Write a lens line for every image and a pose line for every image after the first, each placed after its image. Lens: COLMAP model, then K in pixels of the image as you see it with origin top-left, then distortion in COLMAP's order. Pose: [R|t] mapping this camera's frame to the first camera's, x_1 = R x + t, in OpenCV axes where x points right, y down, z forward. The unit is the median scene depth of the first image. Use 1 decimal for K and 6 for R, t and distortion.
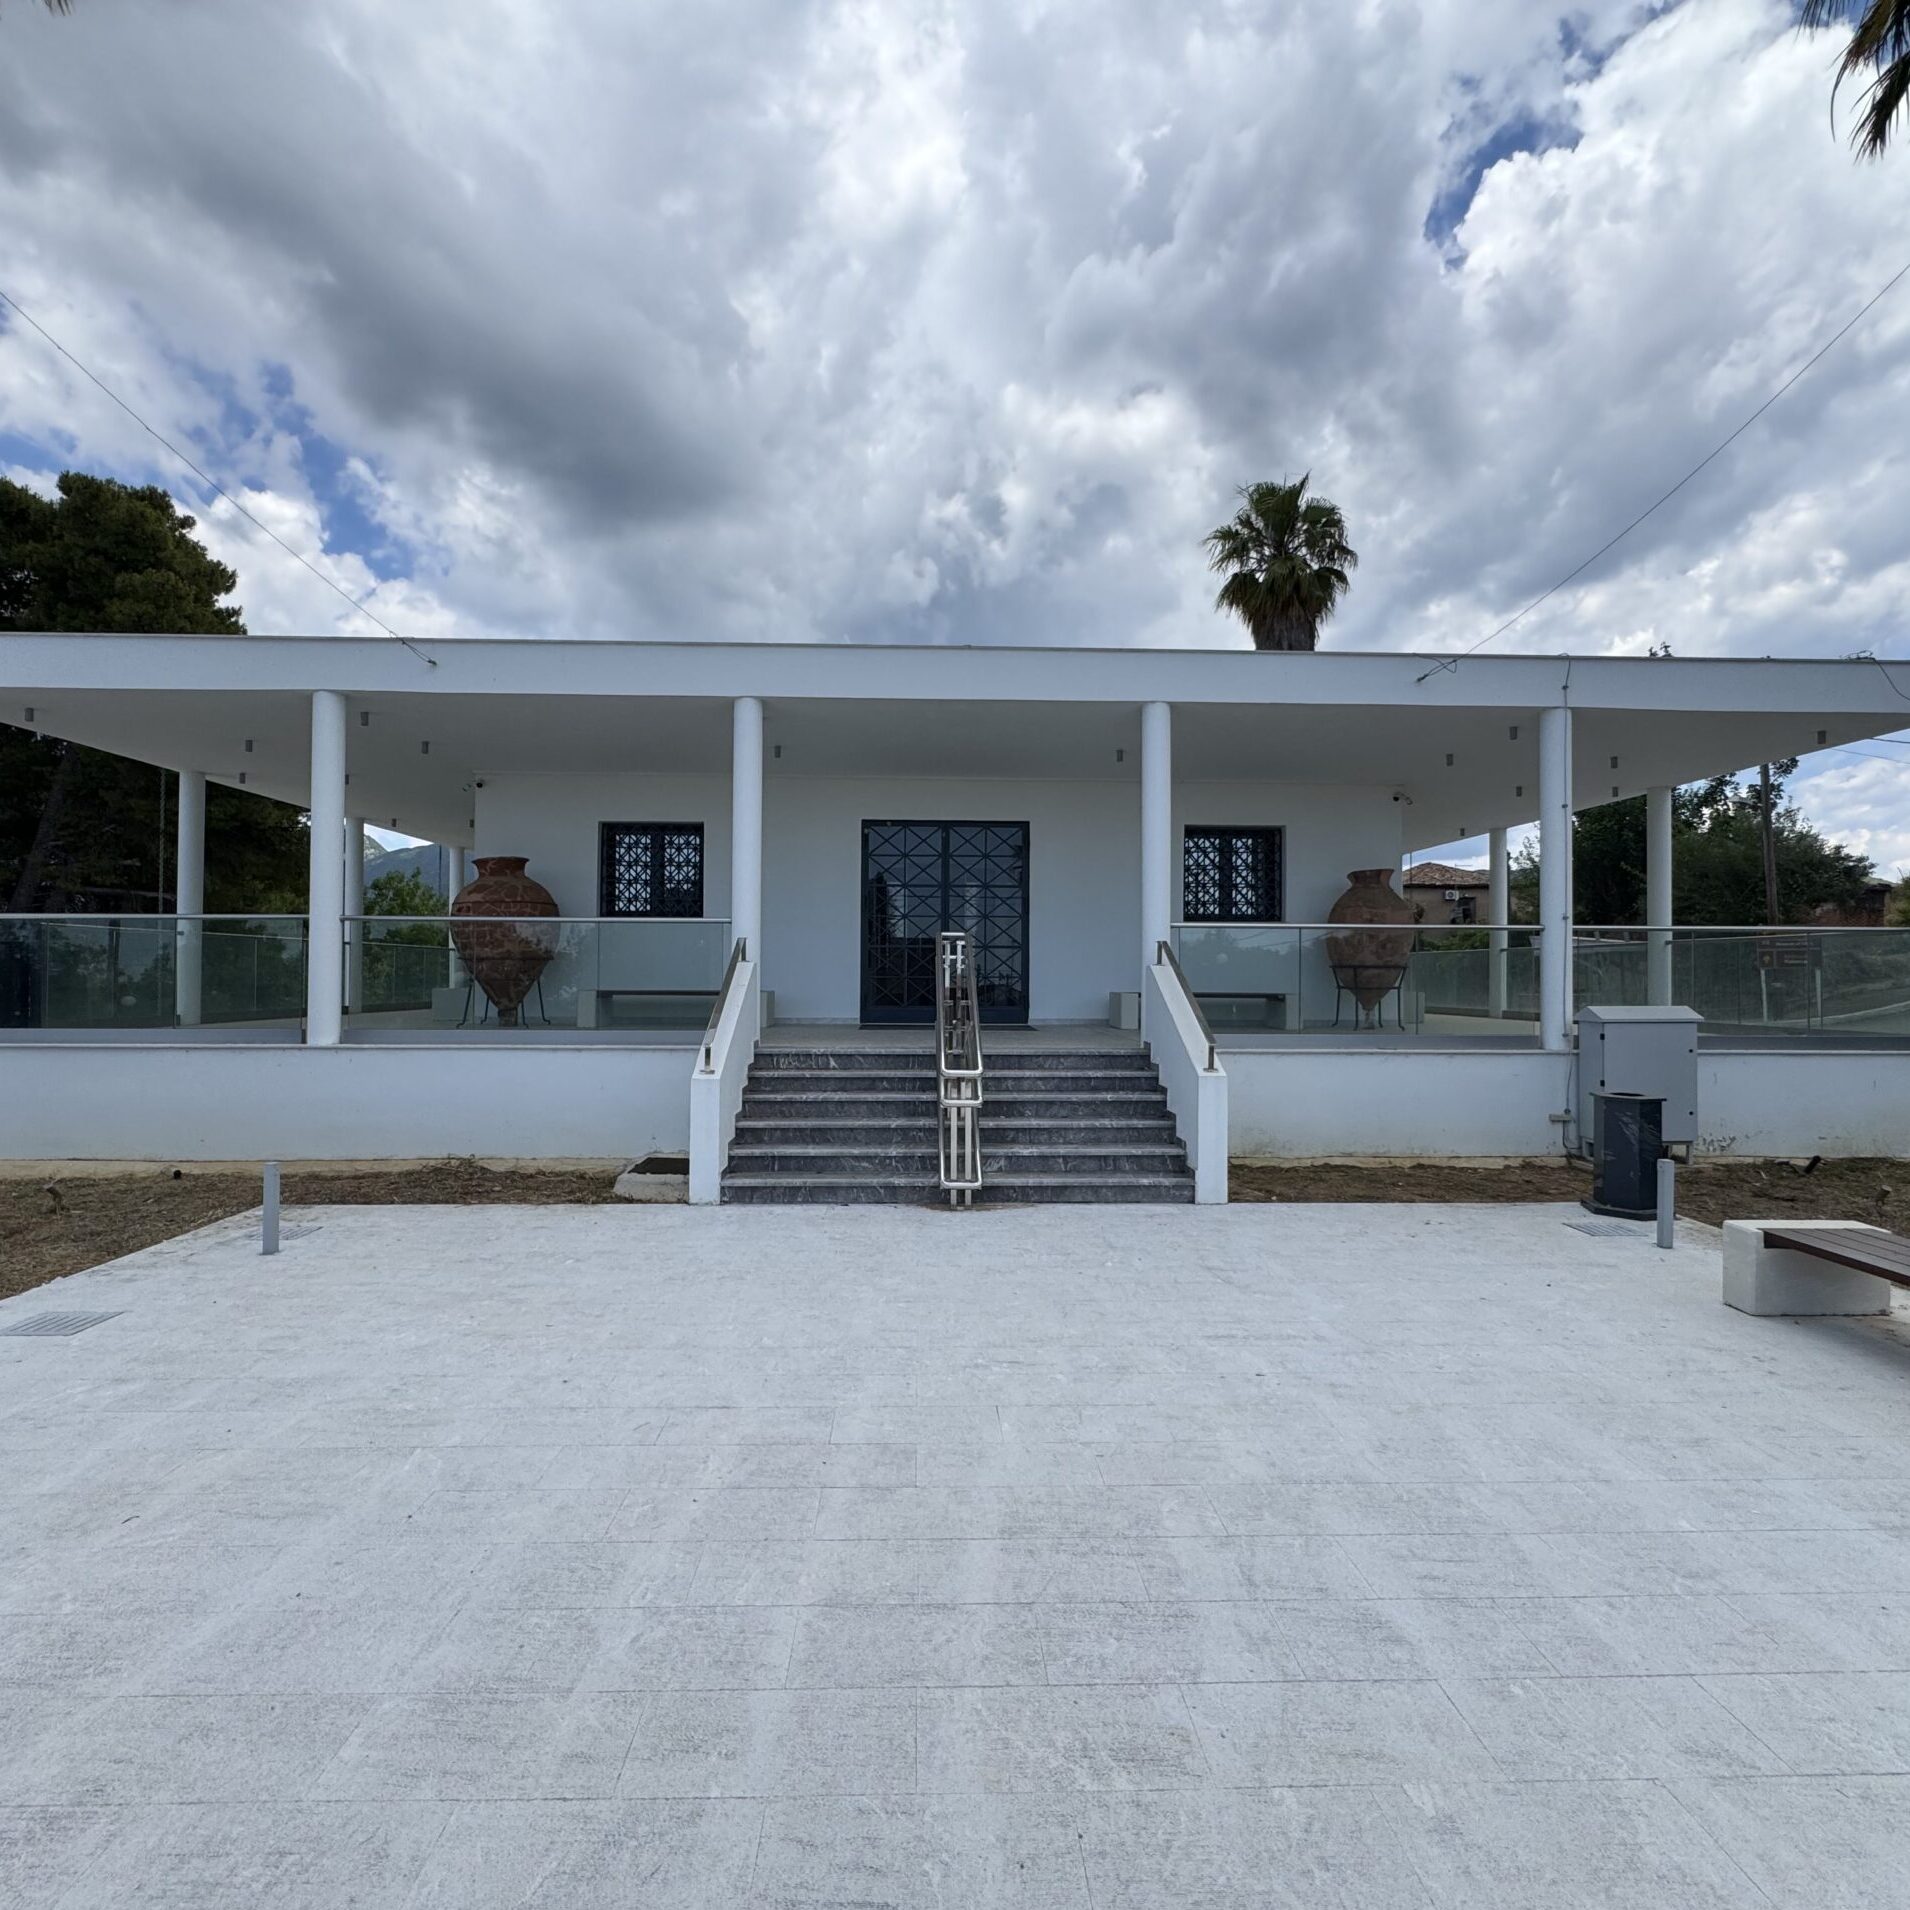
lens RADIAL K [[971.3, 0, 955.8], [0, 971.3, 931.2], [0, 0, 1]] dist [0.007411, 0.000344]
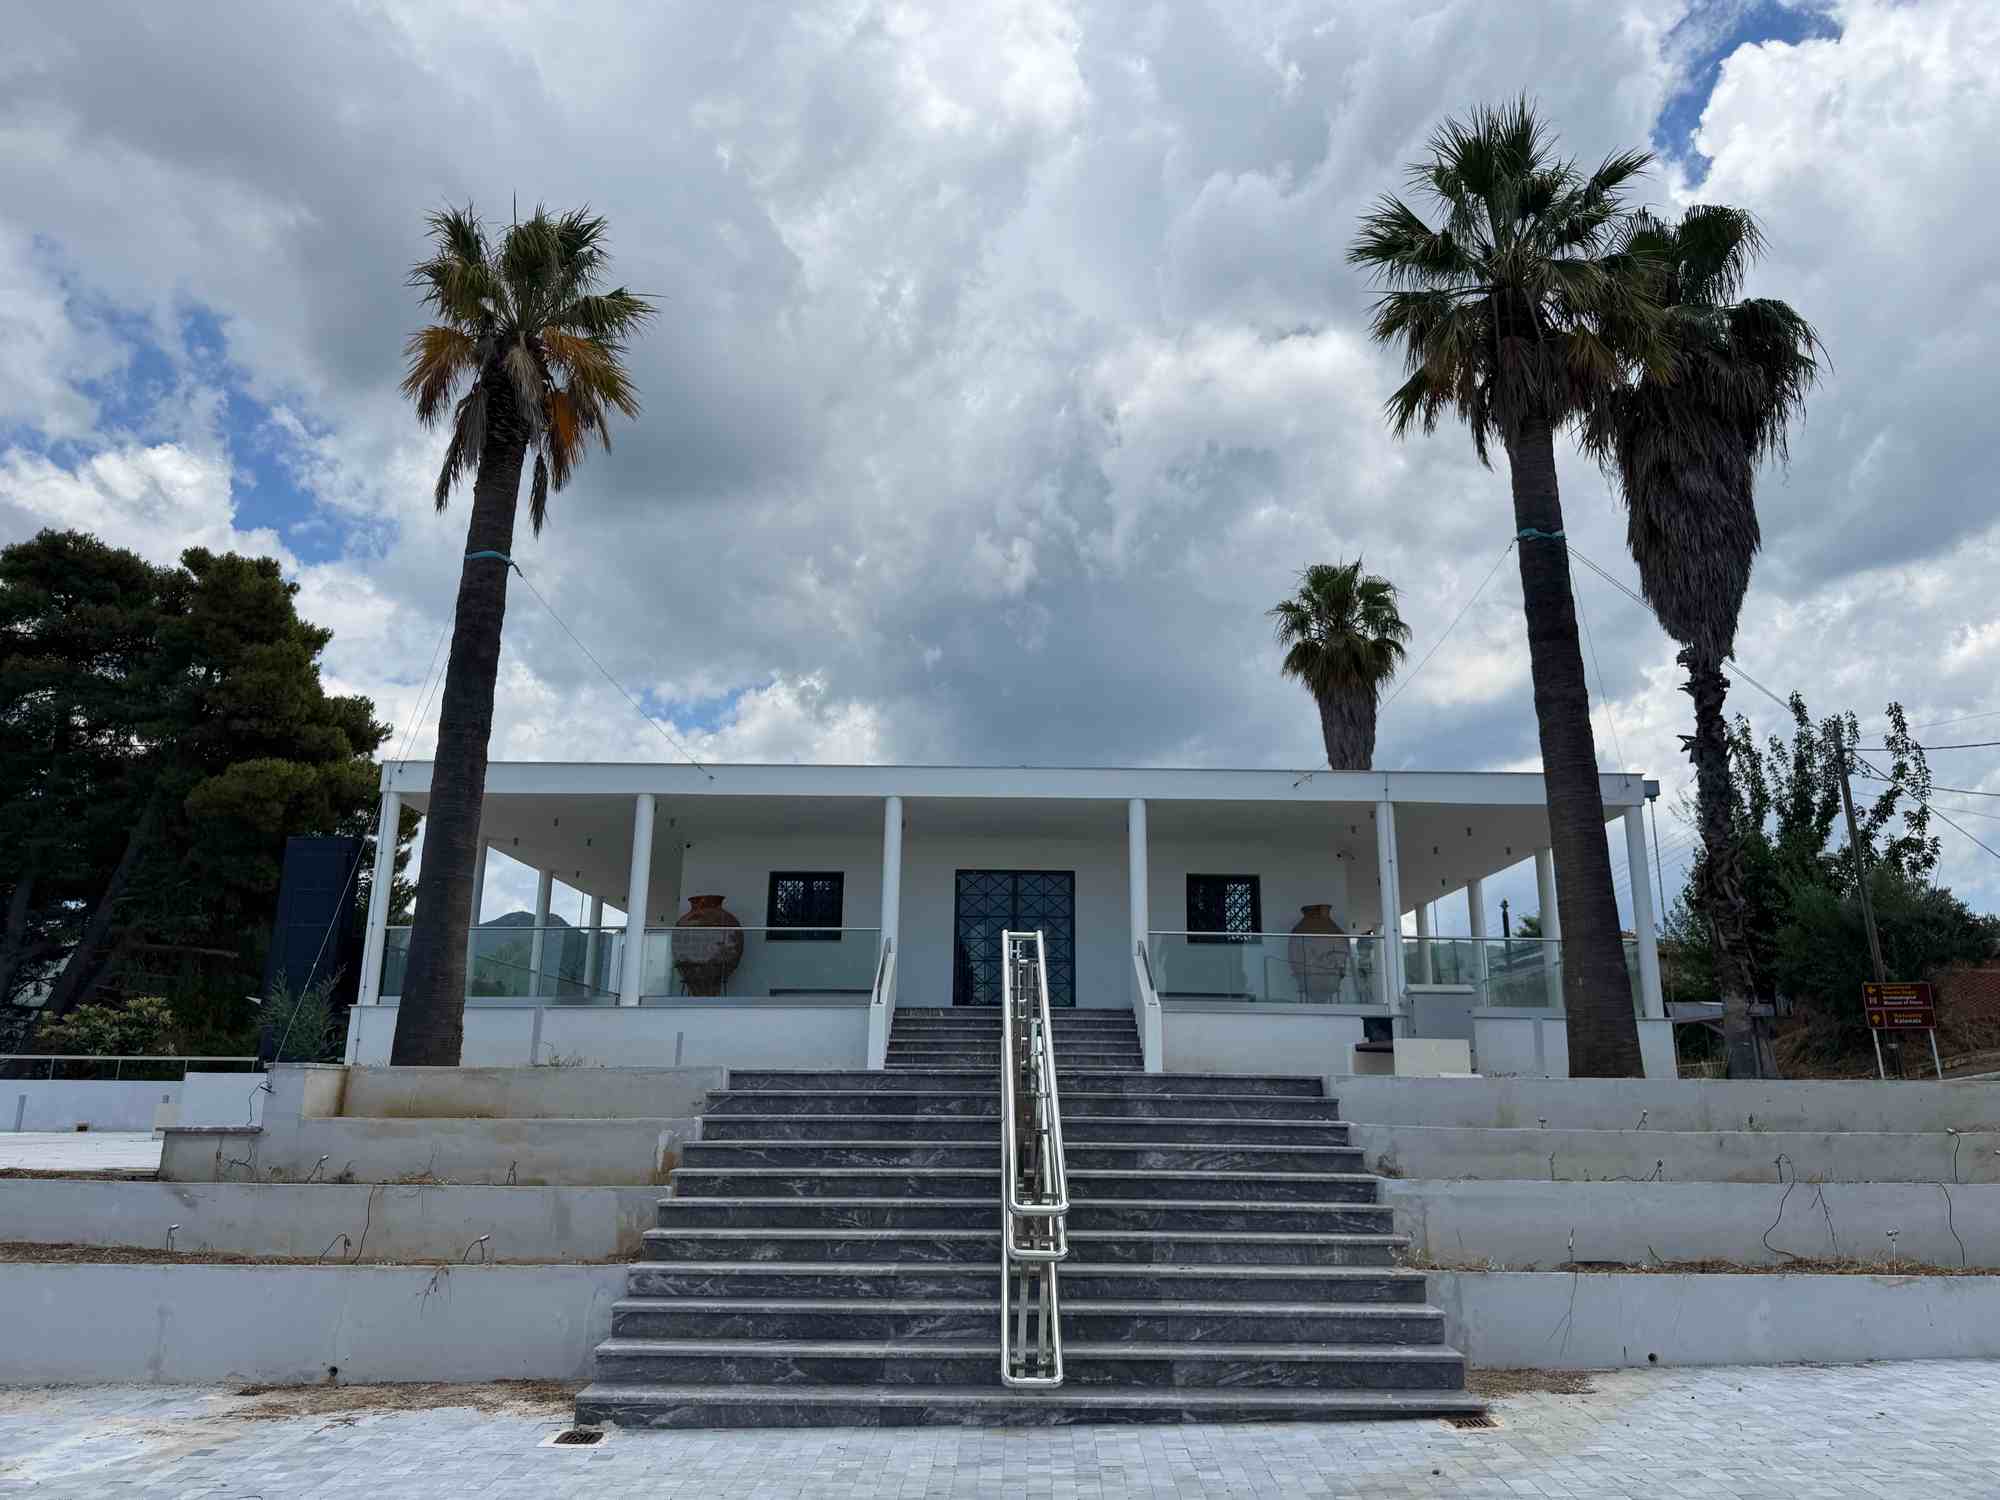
lens RADIAL K [[1406.7, 0, 998.5], [0, 1406.7, 750.6], [0, 0, 1]] dist [0.041425, -0.045568]
pose [[0.998726, -0.005532, -0.050154, 0.024504], [-0.004821, 0.978963, -0.203979, 0.046786], [0.050228, 0.203961, 0.977690, -0.364863]]
